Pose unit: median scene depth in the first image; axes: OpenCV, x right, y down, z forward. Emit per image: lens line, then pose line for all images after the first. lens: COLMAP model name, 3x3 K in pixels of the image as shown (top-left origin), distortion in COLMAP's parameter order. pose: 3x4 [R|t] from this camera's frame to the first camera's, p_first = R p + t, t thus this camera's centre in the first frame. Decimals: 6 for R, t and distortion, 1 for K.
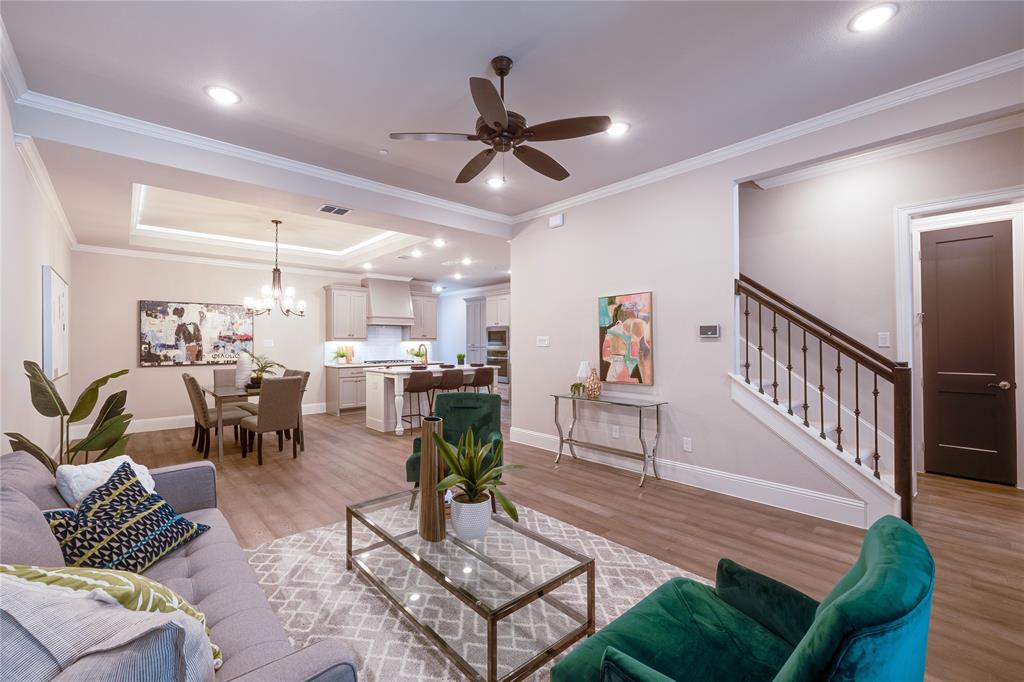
lens RADIAL K [[434.3, 0, 506.8], [0, 434.3, 339.3], [0, 0, 1]] dist [-0.000541, 0.000195]
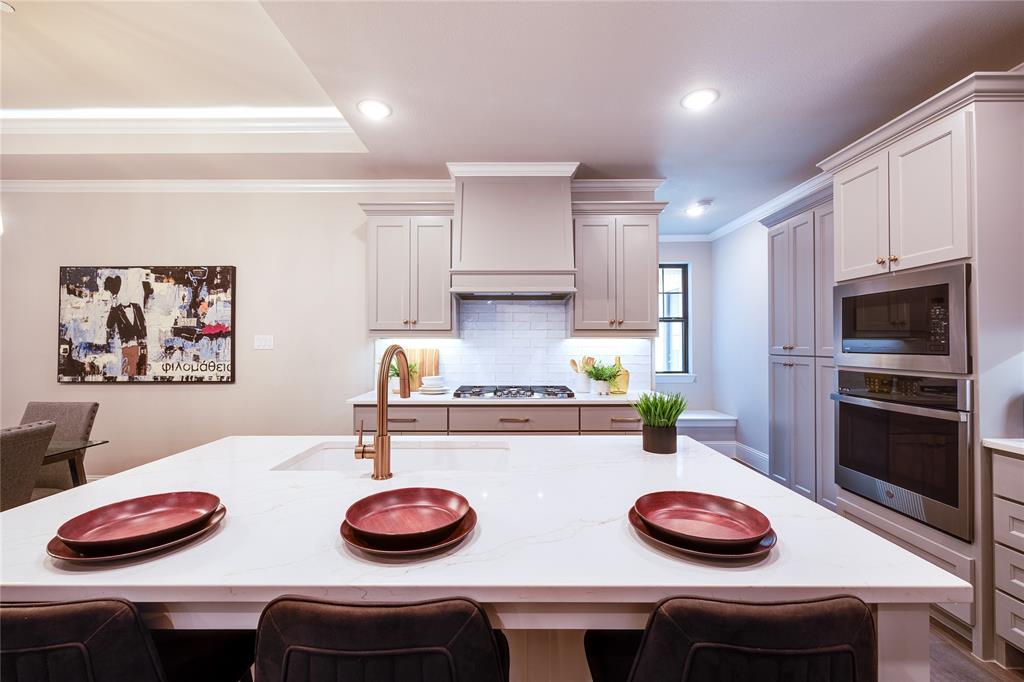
lens RADIAL K [[434.3, 0, 506.8], [0, 434.3, 339.3], [0, 0, 1]] dist [-0.000541, 0.000195]
pose [[0.742175, -0.001978, -0.670203, -0.025072], [0.003493, 0.999993, 0.000916, 0.007006], [0.670196, -0.003021, 0.742178, 0.916535]]
